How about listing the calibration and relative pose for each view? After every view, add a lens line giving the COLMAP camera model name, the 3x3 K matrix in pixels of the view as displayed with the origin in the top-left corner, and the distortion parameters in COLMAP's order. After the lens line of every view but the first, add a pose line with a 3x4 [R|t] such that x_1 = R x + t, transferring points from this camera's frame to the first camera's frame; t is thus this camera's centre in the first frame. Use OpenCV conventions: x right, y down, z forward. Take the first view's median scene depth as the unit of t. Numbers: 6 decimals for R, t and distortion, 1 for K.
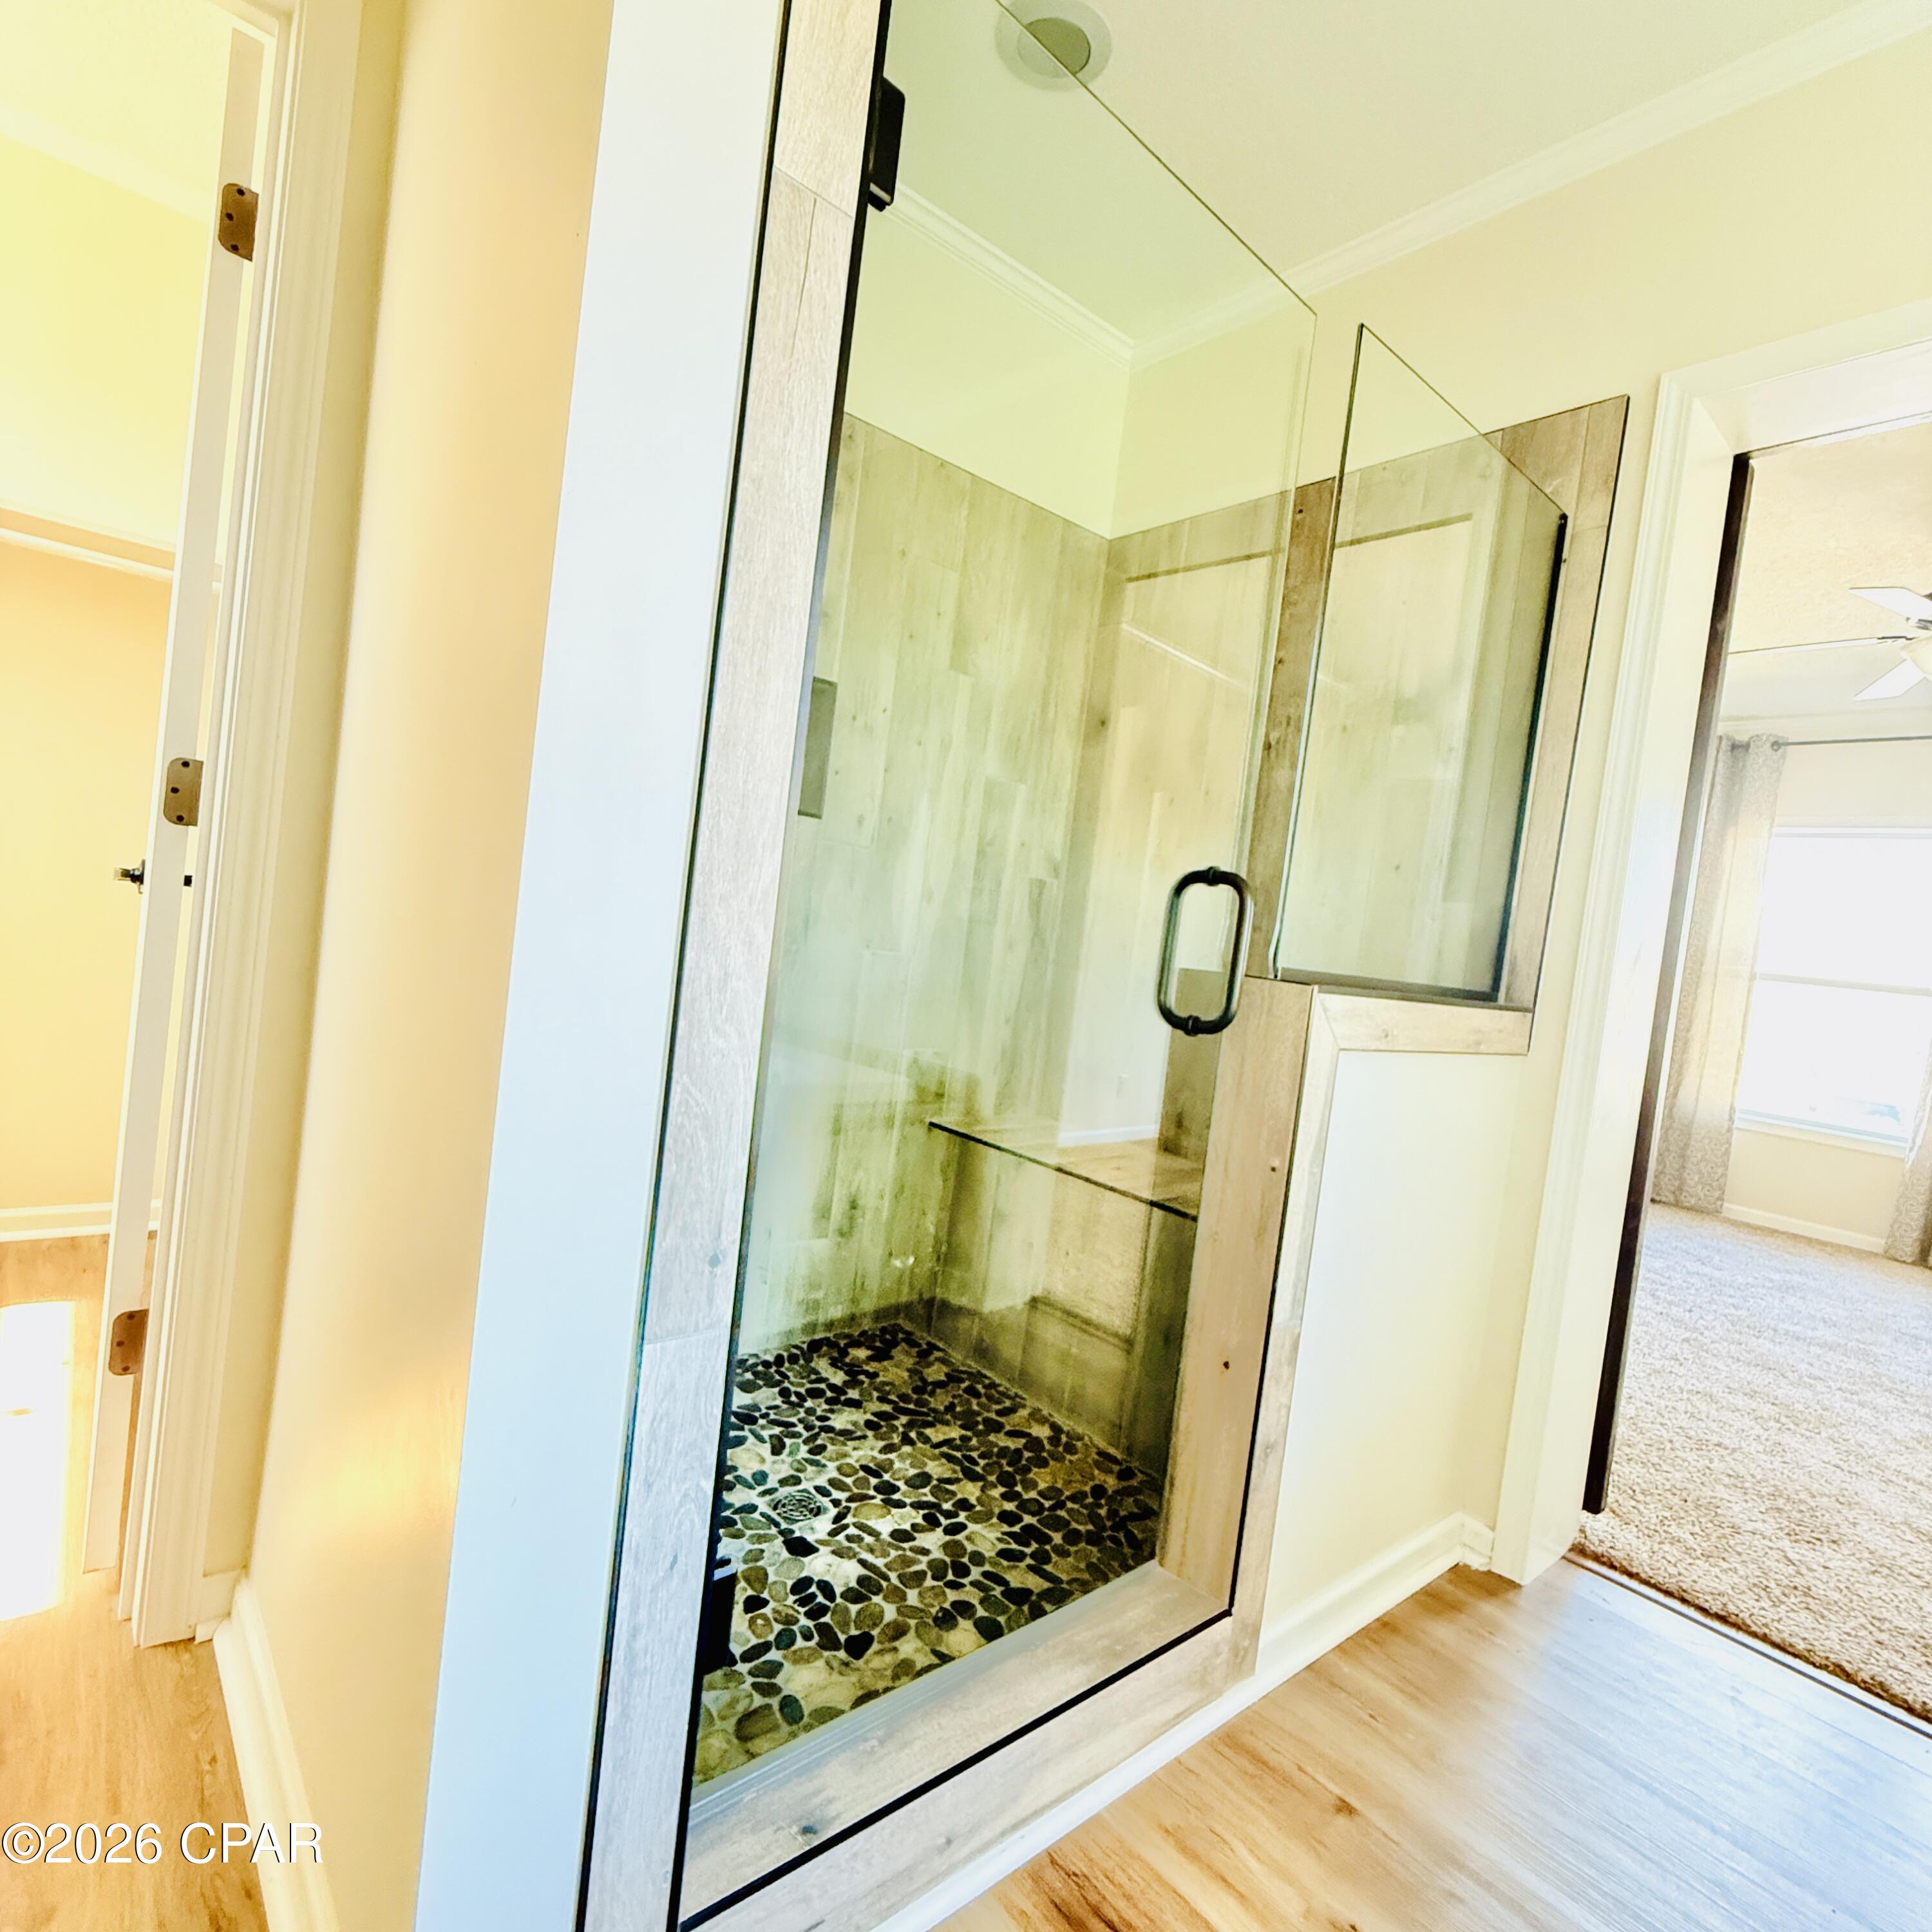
lens RADIAL K [[1036.7, 0, 967.6], [0, 1036.7, 955.8], [0, 0, 1]] dist [0.002409, -0.001776]
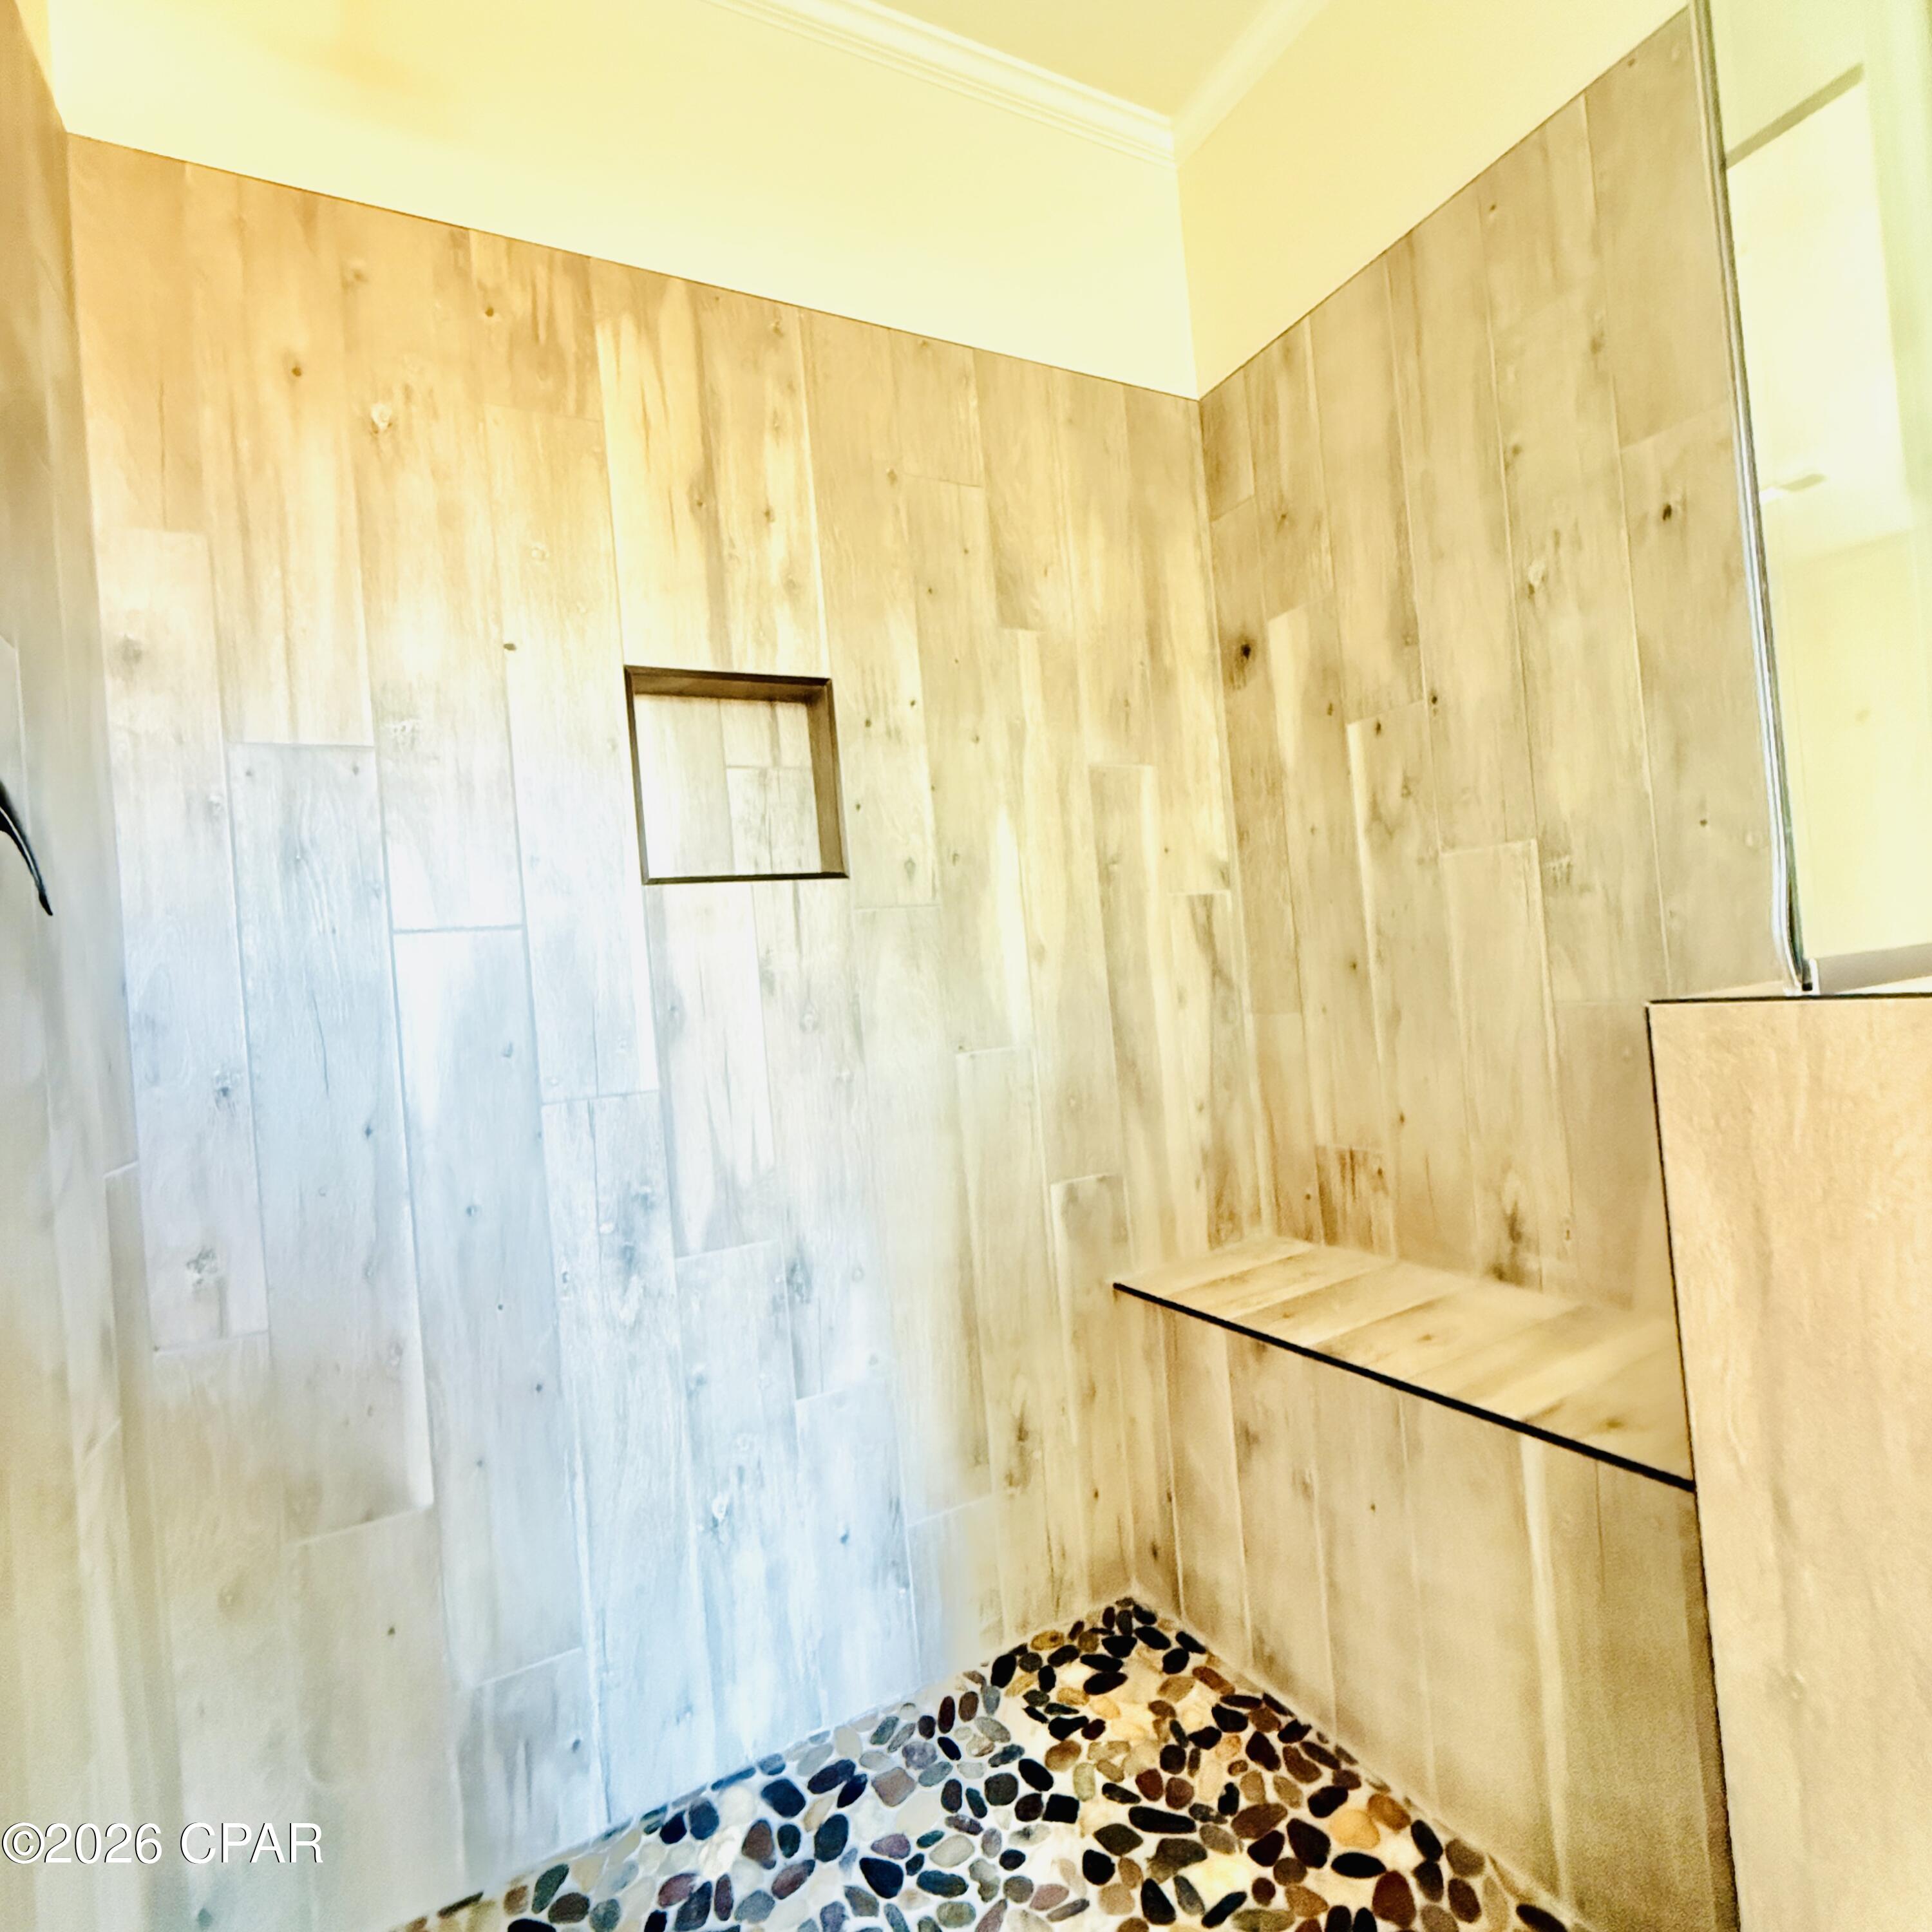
lens RADIAL K [[1036.7, 0, 963.8], [0, 1036.7, 965.5], [0, 0, 1]] dist [0.002409, -0.001776]
pose [[0.957231, -0.210913, -0.198054, 0.050721], [0.200546, 0.977090, -0.071255, -0.012887], [0.208545, 0.028489, 0.977598, 0.345833]]
